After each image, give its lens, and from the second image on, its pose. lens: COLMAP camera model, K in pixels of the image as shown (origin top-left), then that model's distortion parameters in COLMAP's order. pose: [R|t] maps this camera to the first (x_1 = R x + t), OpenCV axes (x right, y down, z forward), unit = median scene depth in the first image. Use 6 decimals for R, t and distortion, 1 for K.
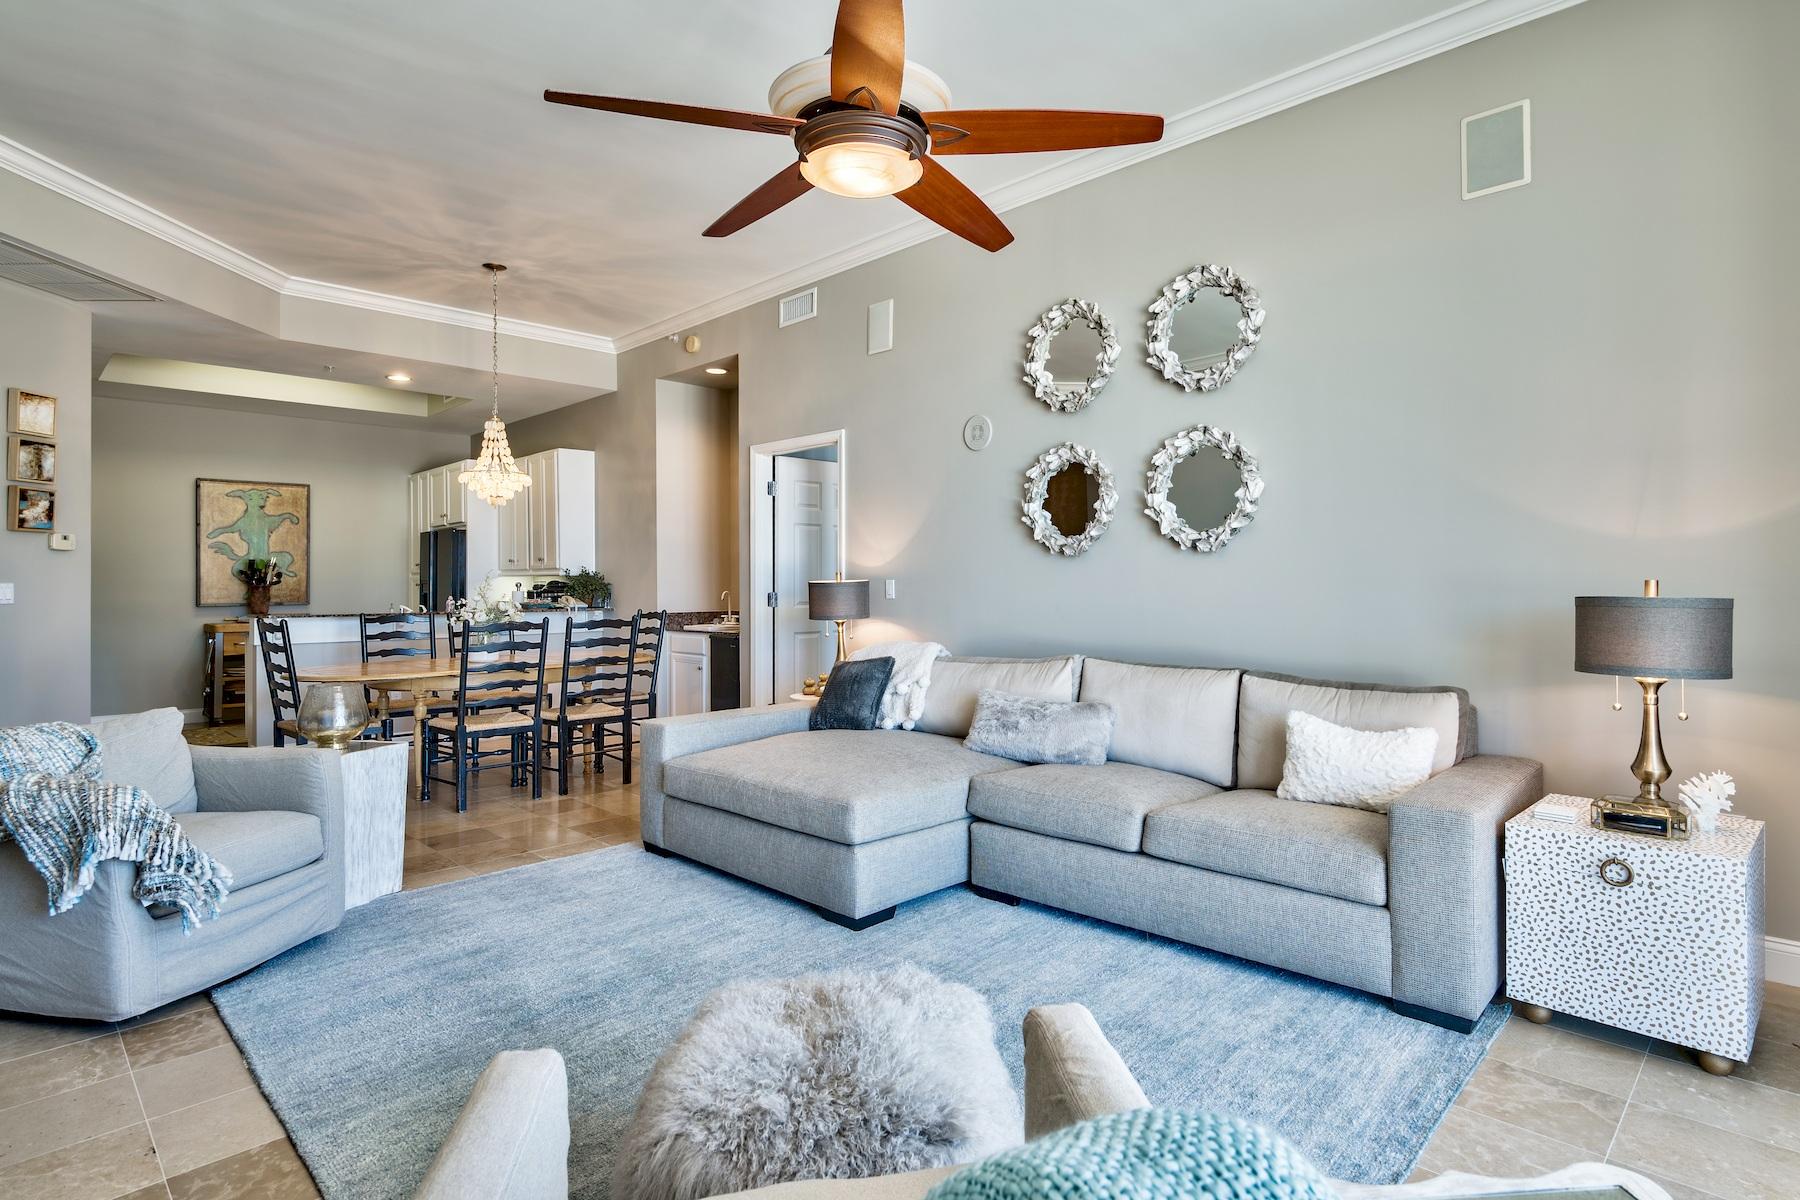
lens RADIAL K [[930.0, 0, 921.9], [0, 930.0, 579.4], [0, 0, 1]] dist [0.001042, 0.000077]
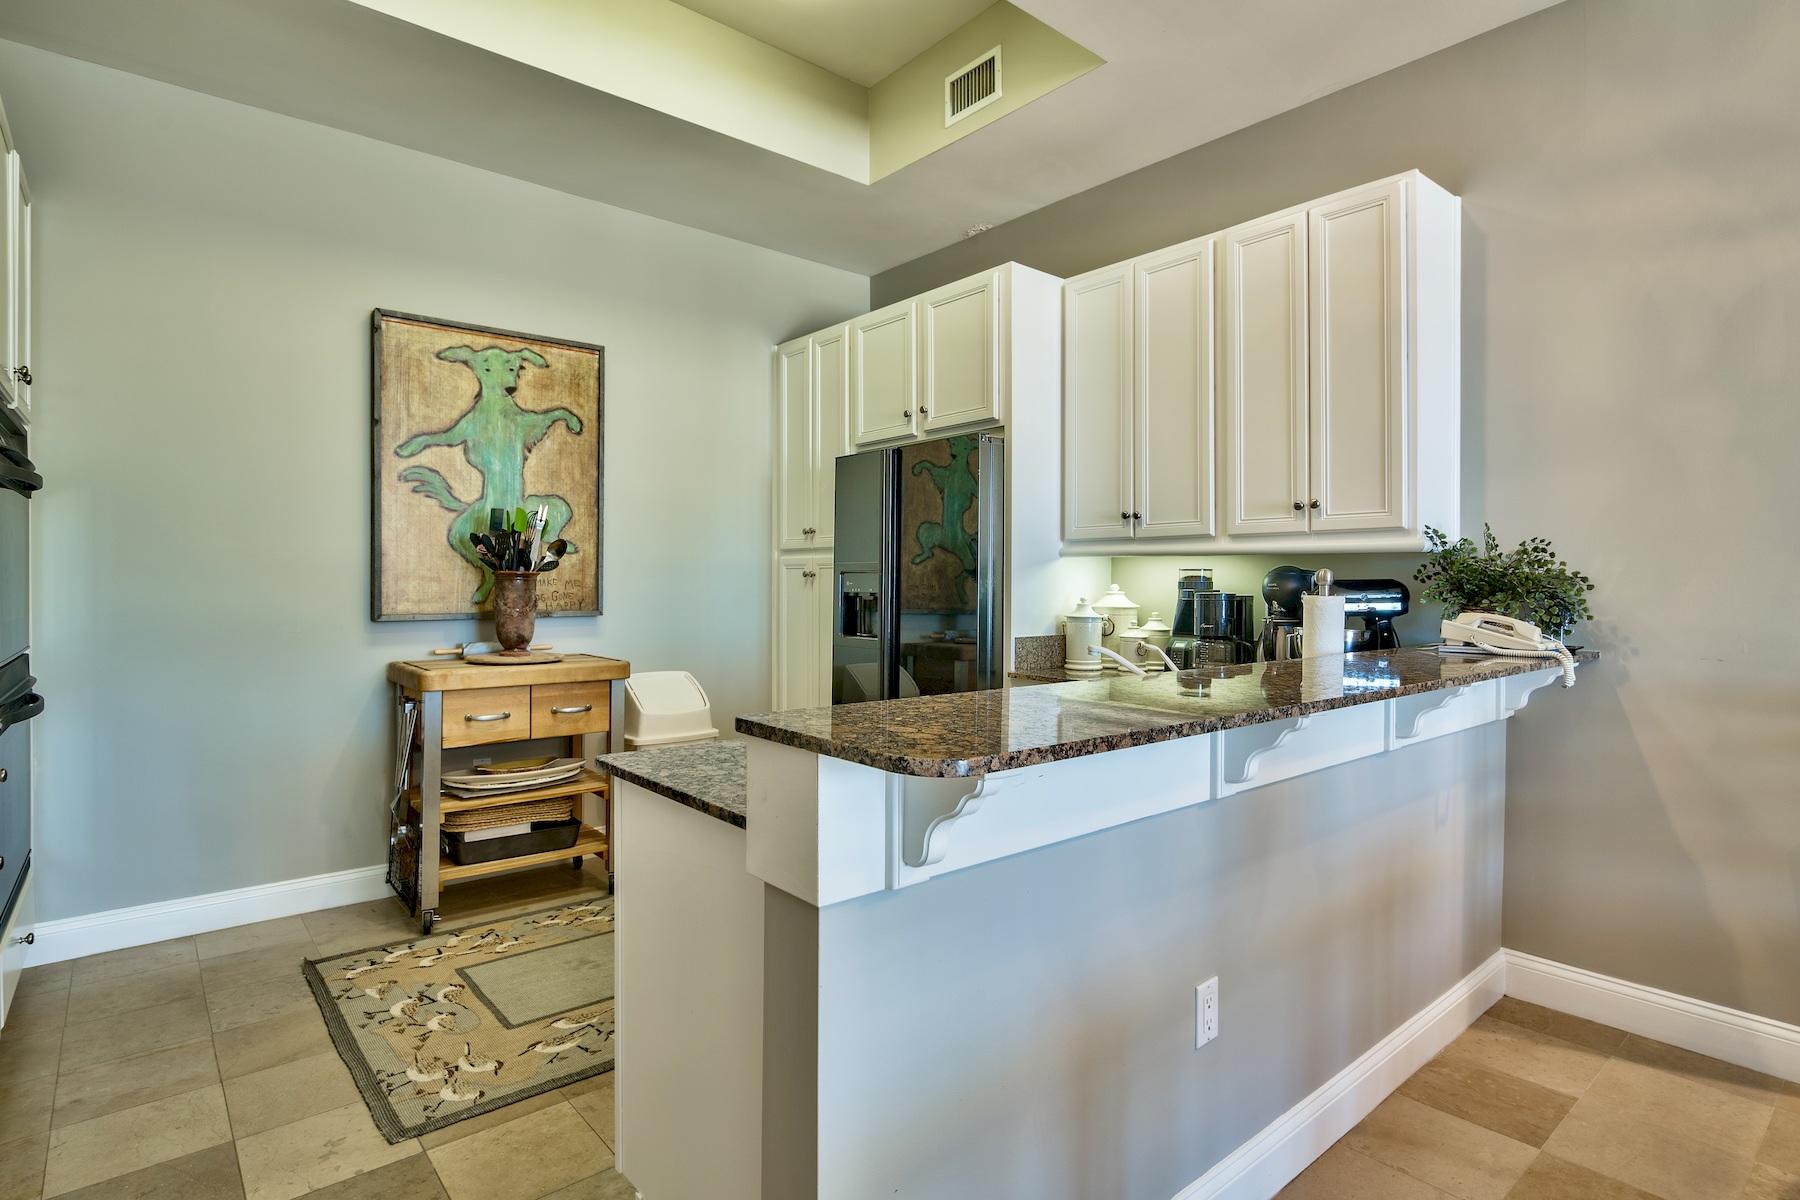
lens RADIAL K [[919.0, 0, 911.3], [0, 919.0, 590.3], [0, 0, 1]] dist [-0.000430, -0.000434]
pose [[0.996486, 0.012319, -0.082845, -0.685767], [-0.010914, 0.999789, 0.017395, 0.007880], [0.083042, -0.016430, 0.996411, 0.828893]]
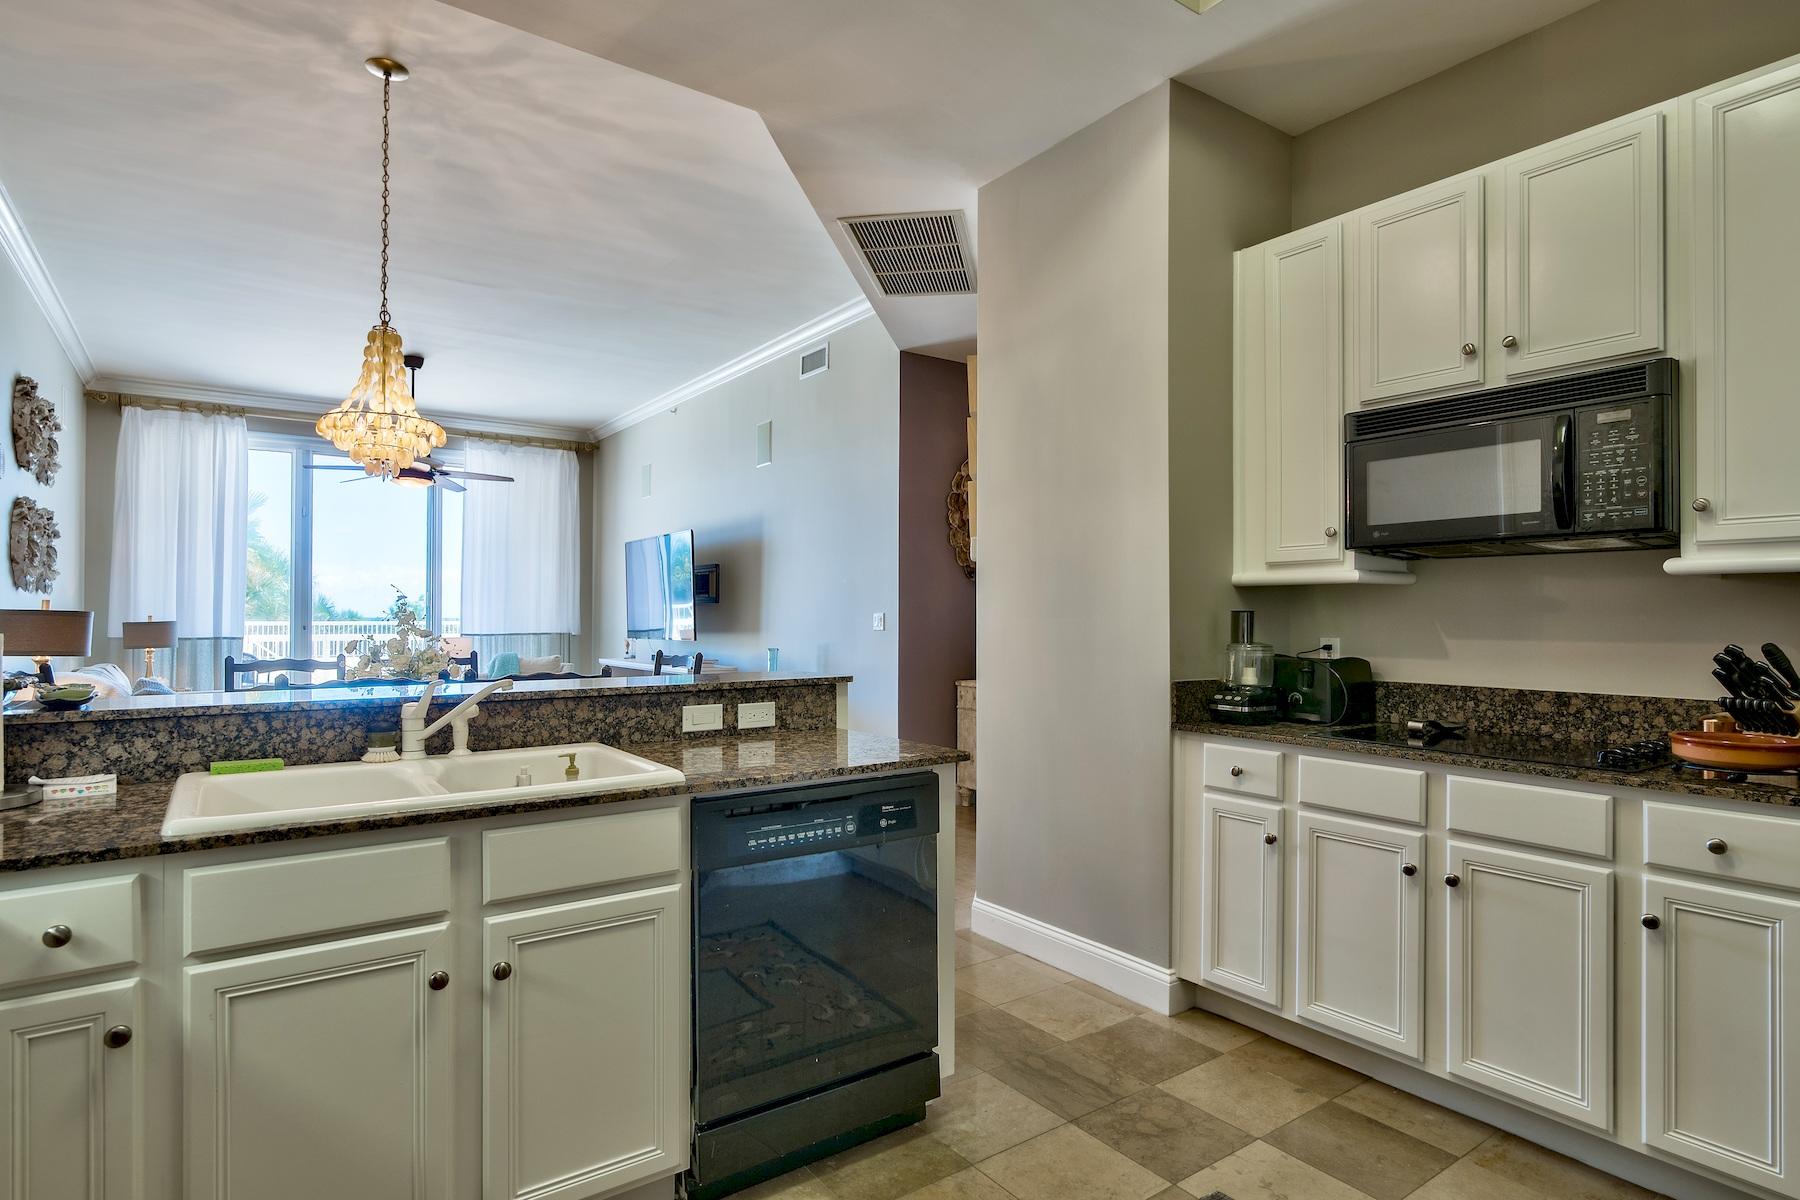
lens RADIAL K [[936.2, 0, 893.7], [0, 936.2, 616.7], [0, 0, 1]] dist [-0.003435, -0.000945]
pose [[-0.985307, 0.005217, 0.170713, -0.843709], [0.004224, 0.999972, -0.006182, 0.013568], [-0.170740, -0.005370, -0.985301, 1.470546]]
